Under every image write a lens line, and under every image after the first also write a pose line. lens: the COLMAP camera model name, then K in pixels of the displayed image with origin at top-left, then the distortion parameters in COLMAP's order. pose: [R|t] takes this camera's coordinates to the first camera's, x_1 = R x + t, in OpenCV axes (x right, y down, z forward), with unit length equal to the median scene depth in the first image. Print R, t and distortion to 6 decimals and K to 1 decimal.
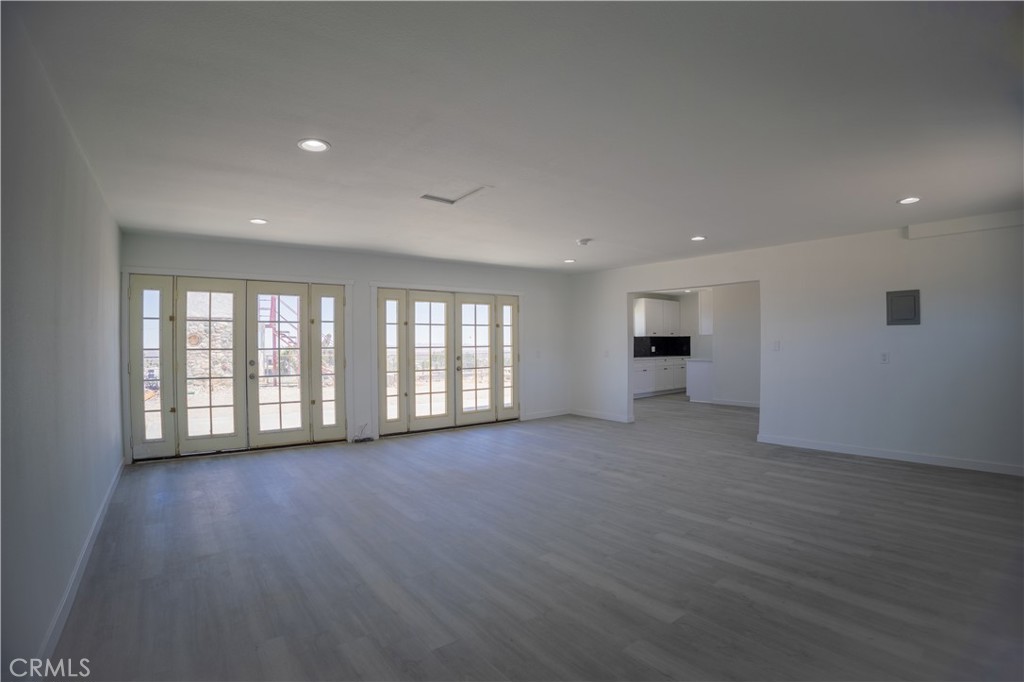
lens RADIAL K [[484.9, 0, 504.4], [0, 484.9, 351.3], [0, 0, 1]] dist [-0.126098, 0.018659]
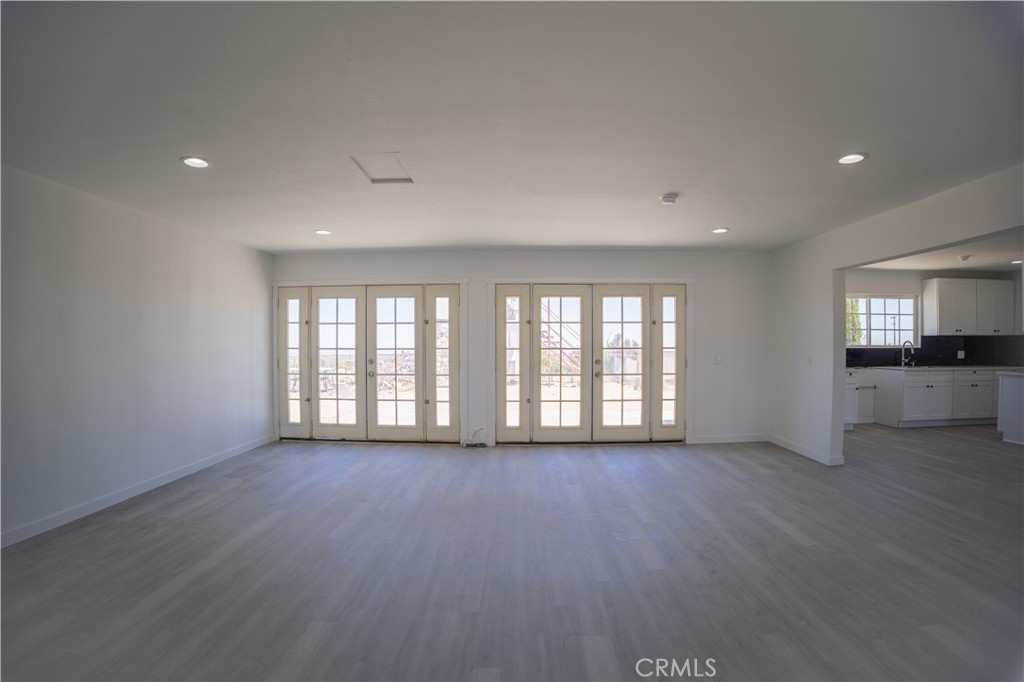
lens RADIAL K [[484.9, 0, 512.1], [0, 484.9, 351.3], [0, 0, 1]] dist [-0.126098, 0.018659]
pose [[0.784060, 0.011651, -0.620576, 0.343310], [-0.012570, 0.999917, 0.002891, -0.005442], [0.620558, 0.005534, 0.784141, 0.272775]]
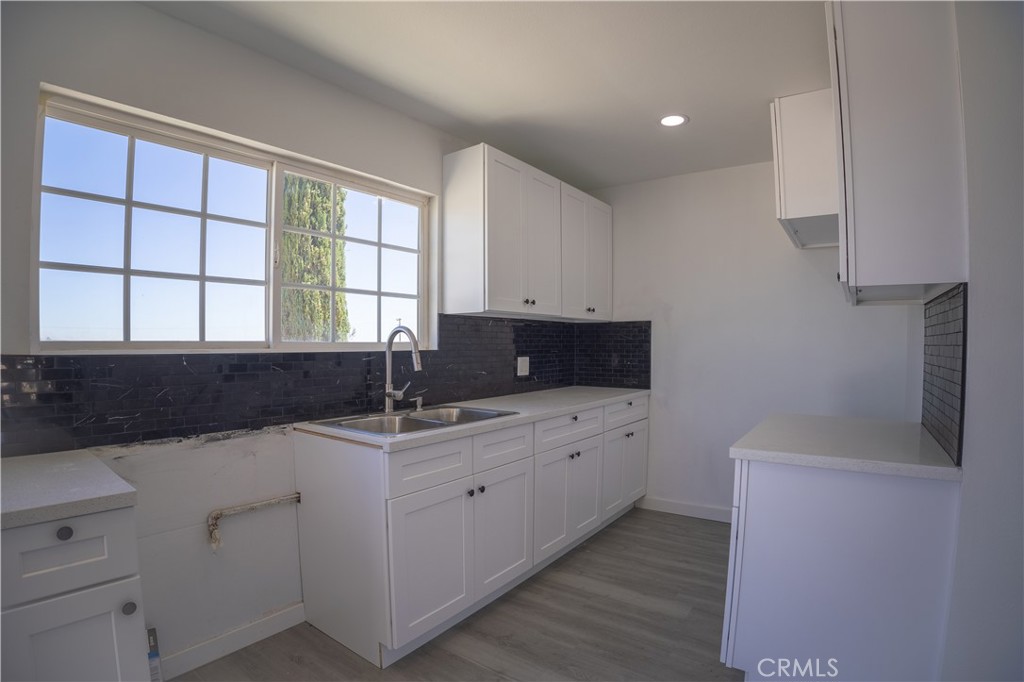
lens RADIAL K [[484.9, 0, 507.8], [0, 484.9, 357.7], [0, 0, 1]] dist [-0.126098, 0.018659]
pose [[0.965472, -0.000995, 0.260504, 0.411273], [-0.001529, 0.999954, 0.009487, -0.020878], [-0.260501, -0.009558, 0.965426, 1.313918]]
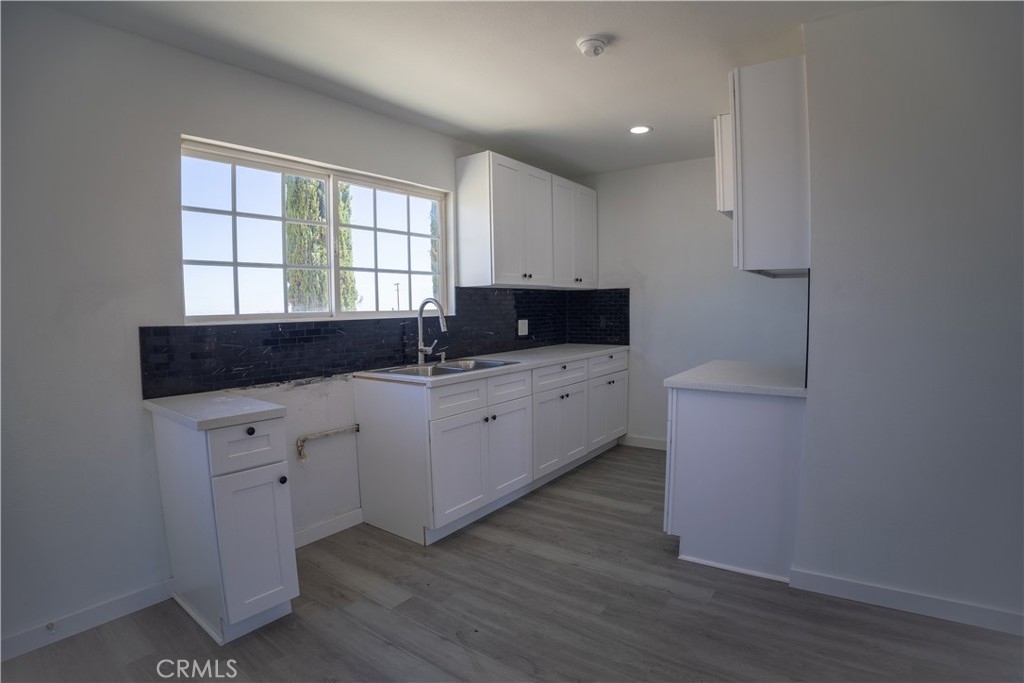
lens RADIAL K [[484.9, 0, 512.5], [0, 484.9, 344.8], [0, 0, 1]] dist [-0.126098, 0.018659]
pose [[0.962655, -0.029843, 0.269080, 0.380547], [0.014442, 0.998151, 0.059037, -0.021882], [-0.270344, -0.052947, 0.961307, 1.212770]]
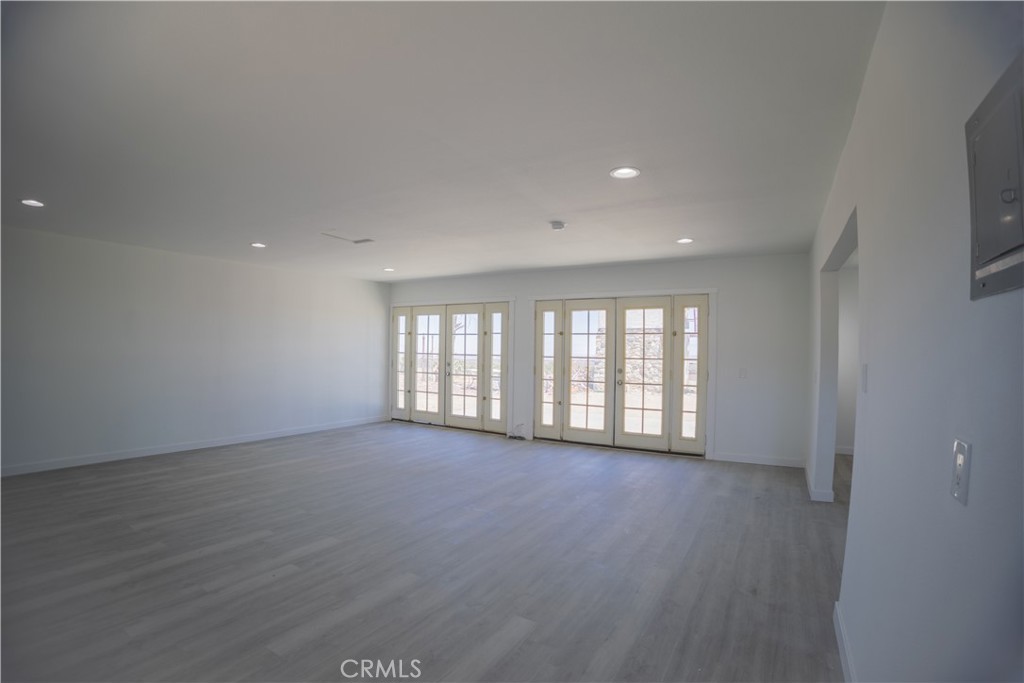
lens RADIAL K [[484.9, 0, 511.8], [0, 484.9, 347.1], [0, 0, 1]] dist [-0.126098, 0.018659]
pose [[0.370119, 0.002113, -0.928982, 0.724436], [-0.036022, 0.999278, -0.012078, -0.012892], [0.928286, 0.037934, 0.369927, 0.534772]]
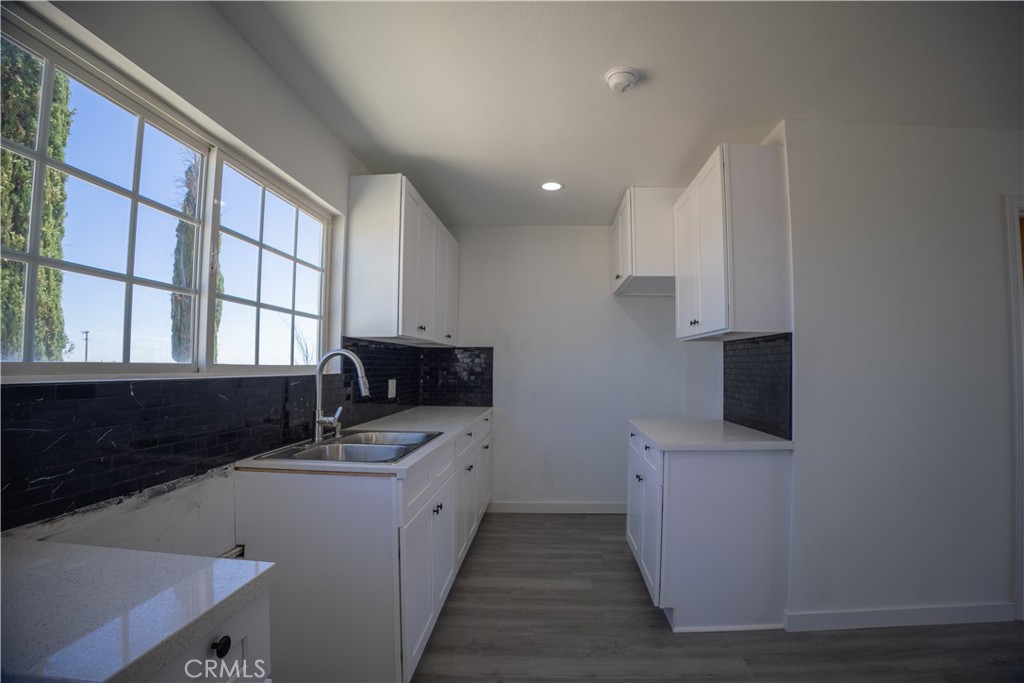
lens RADIAL K [[460.1, 0, 522.9], [0, 460.1, 352.6], [0, 0, 1]] dist [-0.080248, 0.006324]
pose [[0.661376, 0.031648, 0.749387, 0.283991], [0.003854, 0.998953, -0.045589, -0.022924], [-0.750045, 0.033039, 0.660561, 1.365448]]
